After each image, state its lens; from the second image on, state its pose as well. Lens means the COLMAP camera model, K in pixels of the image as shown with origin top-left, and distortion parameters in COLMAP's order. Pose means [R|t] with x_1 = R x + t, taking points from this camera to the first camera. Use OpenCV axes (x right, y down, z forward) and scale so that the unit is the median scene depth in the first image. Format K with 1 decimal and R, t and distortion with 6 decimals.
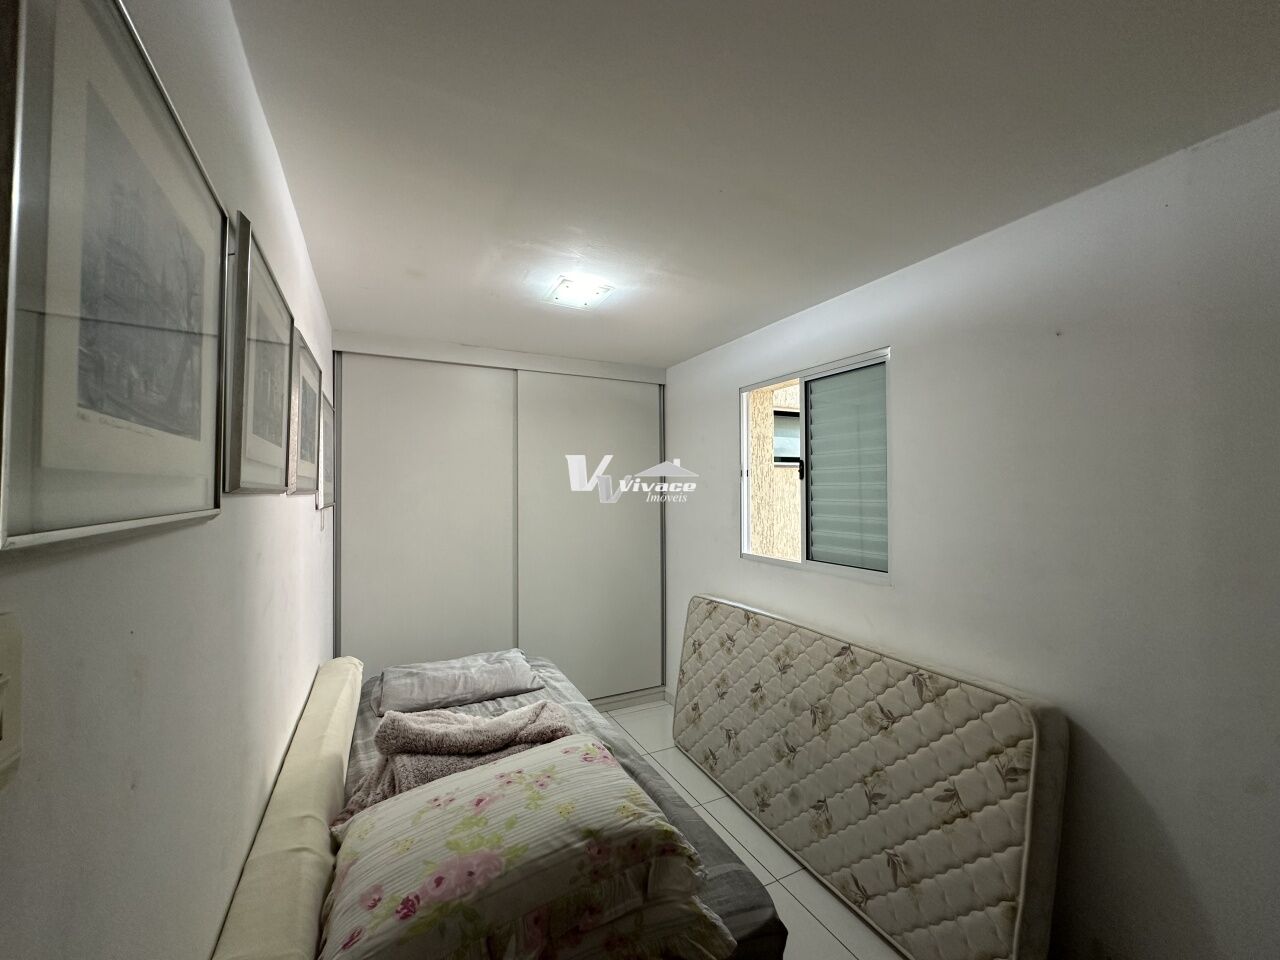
lens RADIAL K [[513.6, 0, 640.0], [0, 513.6, 480.0], [0, 0, 1]] dist [-0.002700, 0.000437]
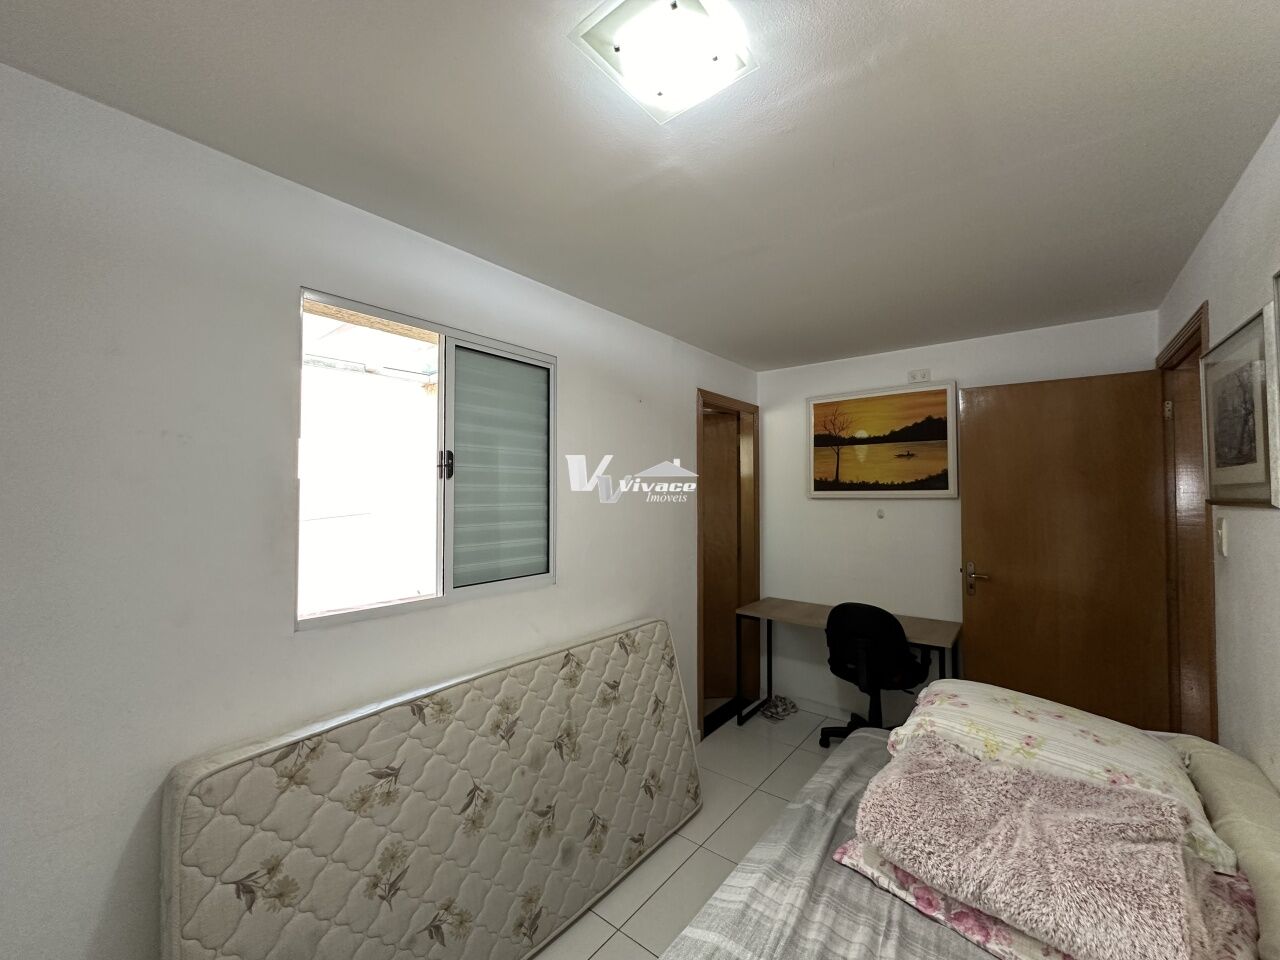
lens RADIAL K [[513.6, 0, 640.0], [0, 513.6, 480.0], [0, 0, 1]] dist [-0.002700, 0.000437]
pose [[-0.416086, 0.024343, 0.909000, -0.492641], [-0.014373, 0.999341, -0.033341, 0.023794], [-0.909212, -0.026938, -0.415461, 1.157817]]
